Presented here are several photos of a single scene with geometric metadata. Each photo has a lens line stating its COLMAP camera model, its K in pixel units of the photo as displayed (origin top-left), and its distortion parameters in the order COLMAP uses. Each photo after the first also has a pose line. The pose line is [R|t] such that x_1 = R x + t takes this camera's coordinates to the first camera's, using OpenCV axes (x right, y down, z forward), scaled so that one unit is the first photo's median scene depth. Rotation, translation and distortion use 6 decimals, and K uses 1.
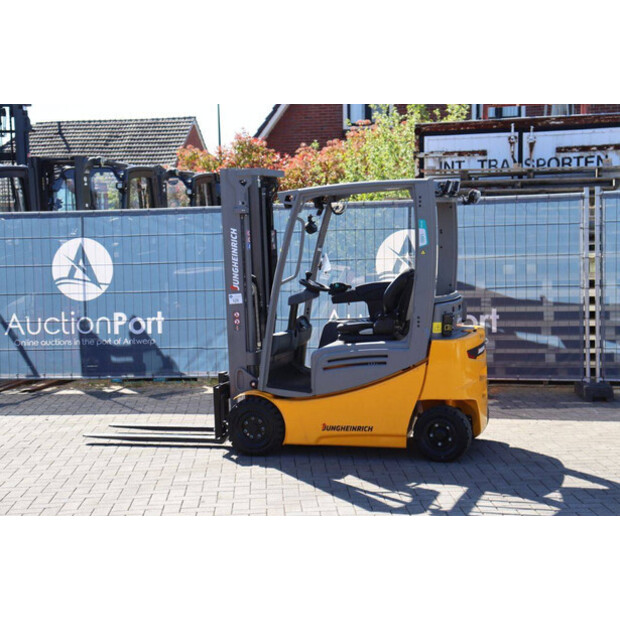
lens RADIAL K [[1125.7, 0, 310.0], [0, 1125.7, 310.0], [0, 0, 1]] dist [0.242193, 0.161060]
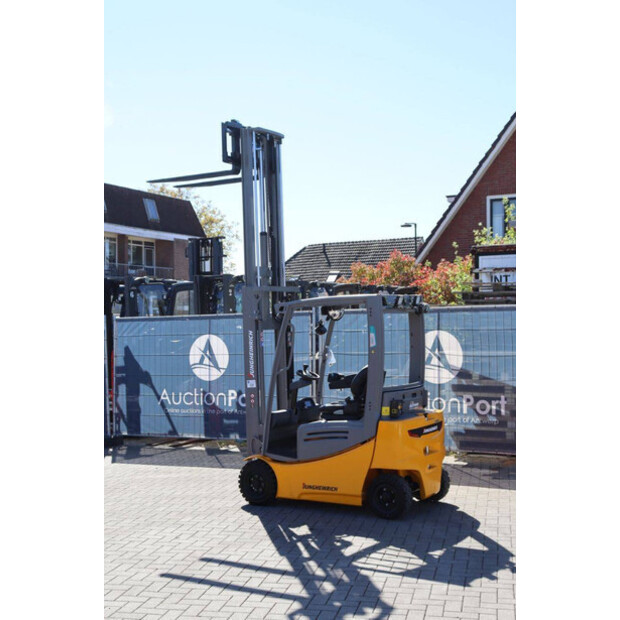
lens RADIAL K [[879.0, 0, 310.0], [0, 879.0, 310.0], [0, 0, 1]] dist [0.060243, 0.053724]
pose [[0.966052, 0.002369, -0.258338, 0.191622], [-0.023976, 0.996465, -0.080519, -0.010636], [0.257234, 0.083979, 0.962693, 0.011562]]
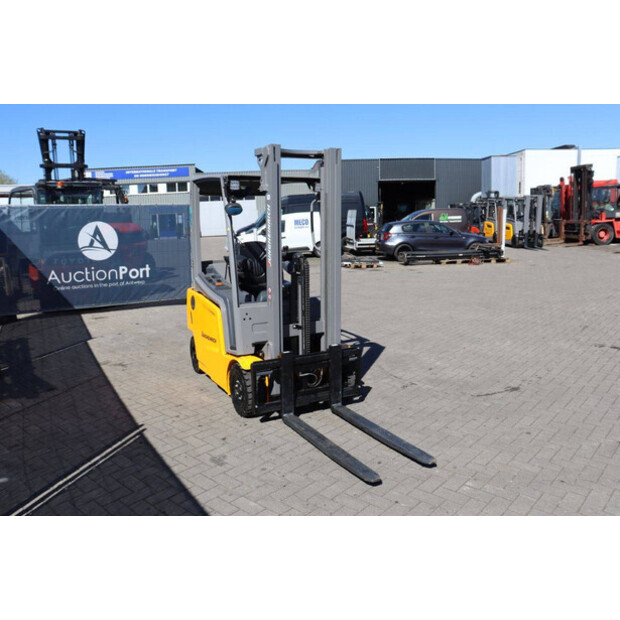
lens RADIAL K [[516.6, 0, 310.0], [0, 516.6, 310.0], [0, 0, 1]] dist [-0.081706, 0.014679]
pose [[-0.706711, -0.088912, 0.701894, -0.288790], [0.087180, 0.973568, 0.211104, -0.058317], [-0.702111, 0.210380, -0.680280, 0.978669]]
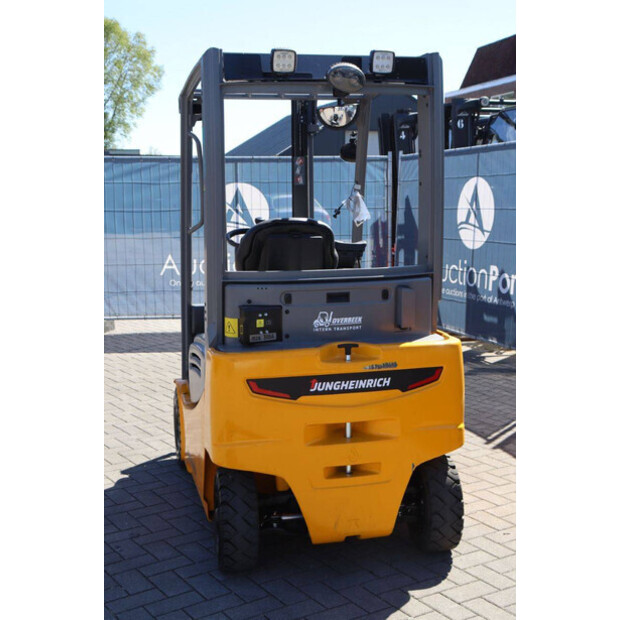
lens RADIAL K [[879.0, 0, 310.0], [0, 879.0, 310.0], [0, 0, 1]] dist [0.060243, 0.053724]
pose [[0.506964, 0.131550, -0.851870, 0.331575], [-0.070741, 0.991301, 0.110982, -0.028625], [0.859060, 0.003999, 0.511860, 0.546955]]
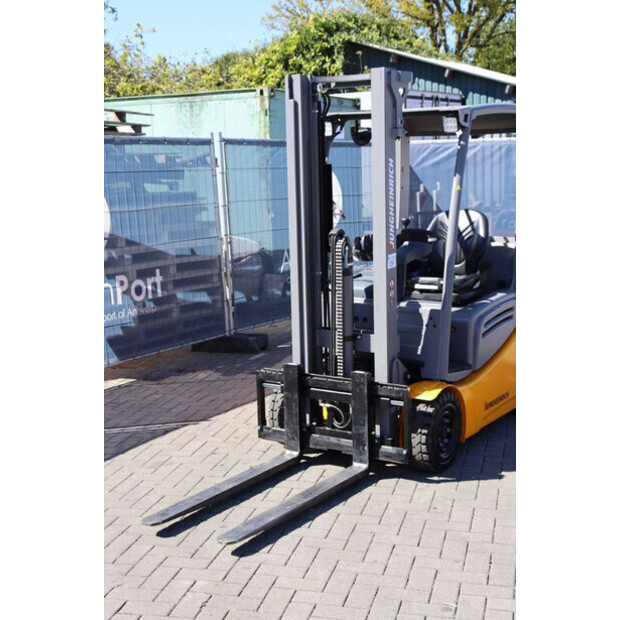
lens RADIAL K [[957.0, 0, 310.0], [0, 957.0, 310.0], [0, 0, 1]] dist [0.112708, 0.098698]
pose [[0.276925, -0.123512, 0.952920, -0.463584], [0.086052, 0.990907, 0.103428, -0.032709], [-0.957031, 0.053359, 0.285036, 0.632785]]
